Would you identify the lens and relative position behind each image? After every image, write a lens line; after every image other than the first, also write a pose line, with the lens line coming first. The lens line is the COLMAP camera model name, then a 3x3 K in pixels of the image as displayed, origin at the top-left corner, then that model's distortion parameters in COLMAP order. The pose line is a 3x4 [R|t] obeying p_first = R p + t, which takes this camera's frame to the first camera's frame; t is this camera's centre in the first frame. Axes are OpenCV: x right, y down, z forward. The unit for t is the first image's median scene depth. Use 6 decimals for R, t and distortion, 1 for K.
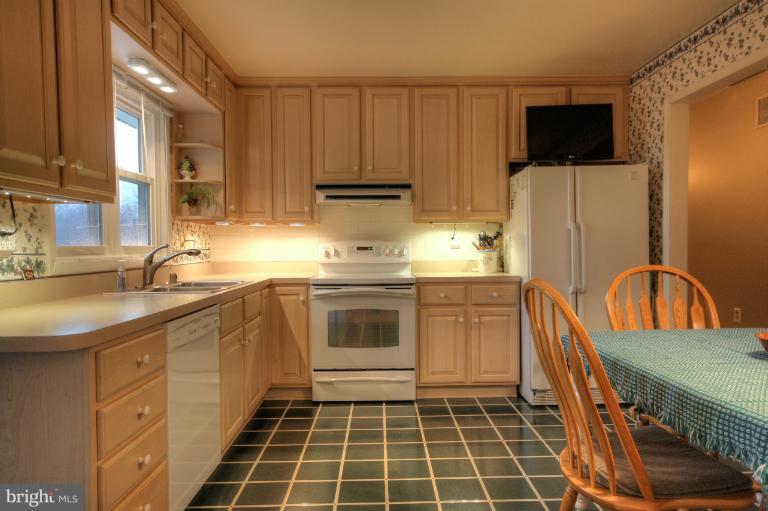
lens RADIAL K [[510.6, 0, 387.4], [0, 510.6, 264.5], [0, 0, 1]] dist [0.000043, 0.031784]
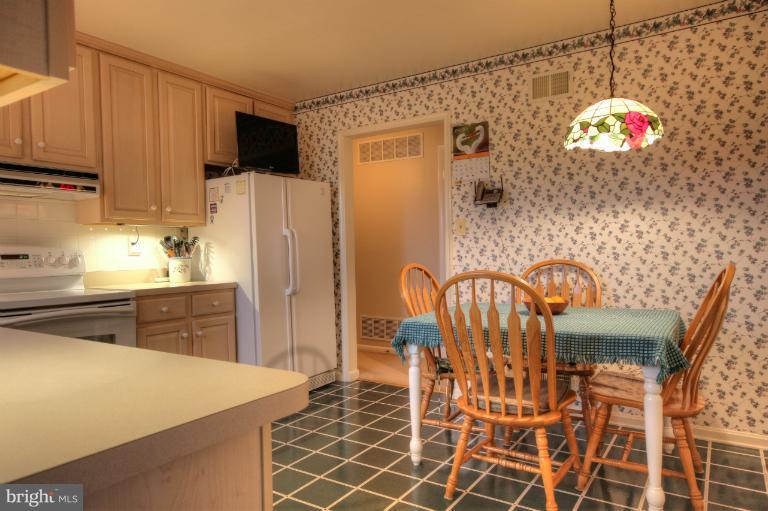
lens RADIAL K [[510.6, 0, 387.4], [0, 510.6, 264.5], [0, 0, 1]] dist [0.000043, 0.031784]
pose [[0.561851, -0.025043, 0.826859, -0.365429], [0.042071, 0.999113, 0.001673, -0.000552], [-0.826168, 0.033846, 0.562406, 0.194970]]
